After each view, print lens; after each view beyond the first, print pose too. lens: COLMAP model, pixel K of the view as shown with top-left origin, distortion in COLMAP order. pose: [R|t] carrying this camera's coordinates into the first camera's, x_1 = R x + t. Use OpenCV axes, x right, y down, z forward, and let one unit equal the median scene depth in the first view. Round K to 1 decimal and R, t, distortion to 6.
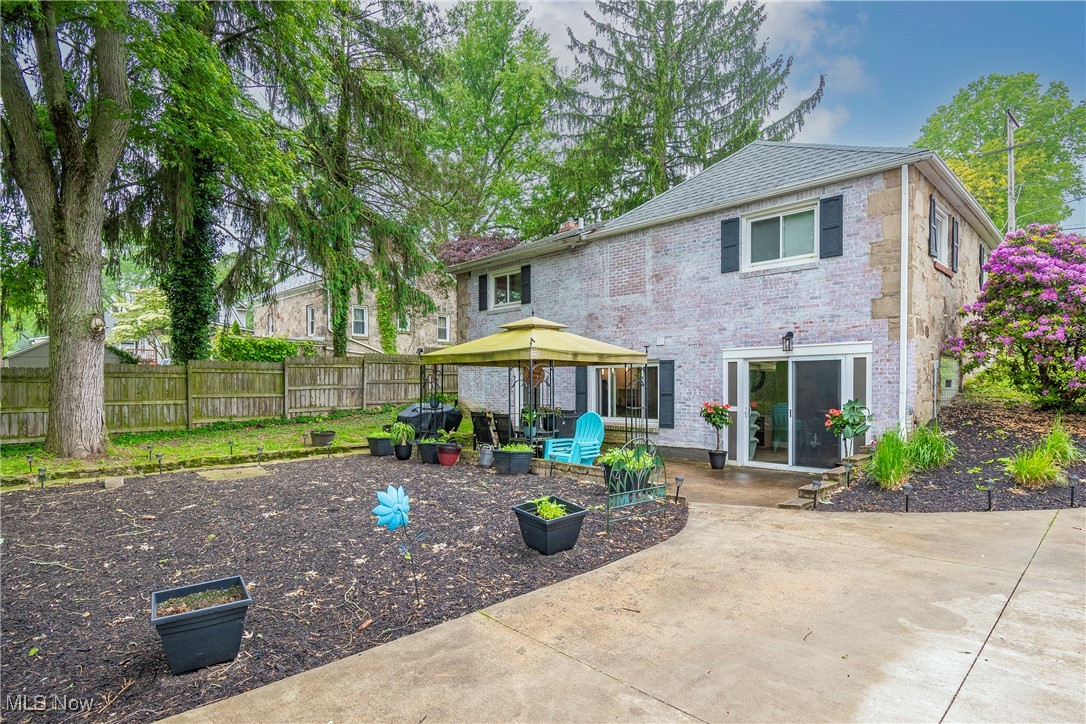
lens RADIAL K [[565.1, 0, 543.0], [0, 565.1, 389.5], [0, 0, 1]] dist [0.016166, -0.025546]
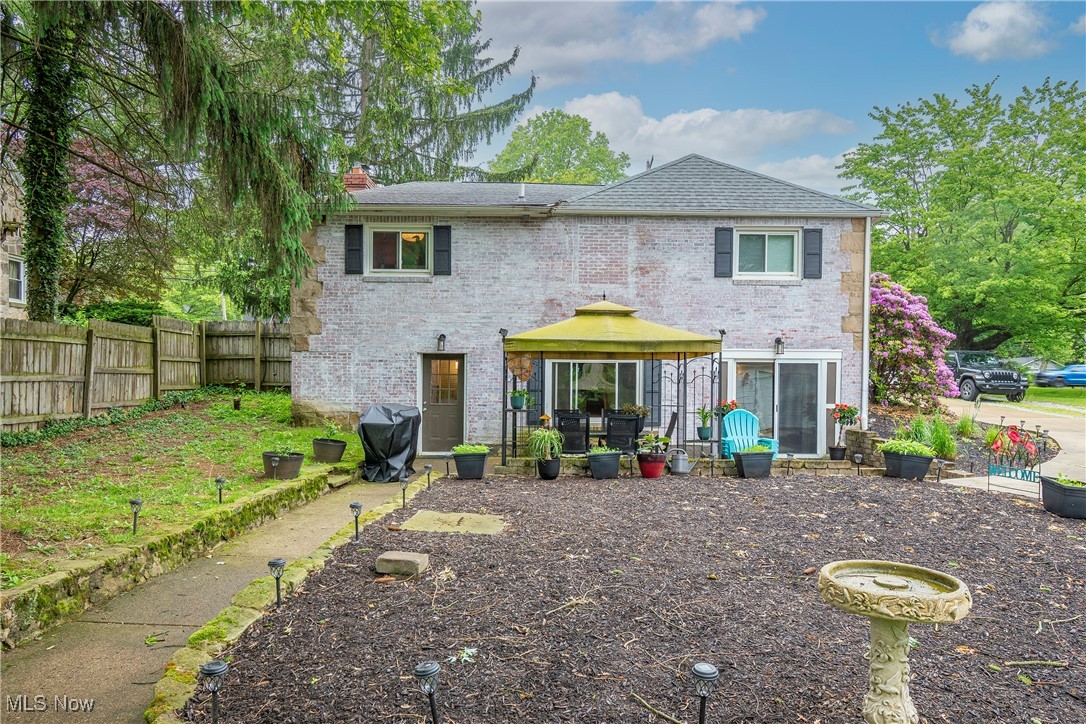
lens RADIAL K [[658.5, 0, 543.0], [0, 658.5, 397.9], [0, 0, 1]] dist [0.000115, -0.000285]
pose [[0.711600, -0.004908, 0.702567, -0.791948], [-0.006205, 0.999893, 0.013270, 0.005792], [-0.702557, -0.013802, 0.711494, 0.355267]]
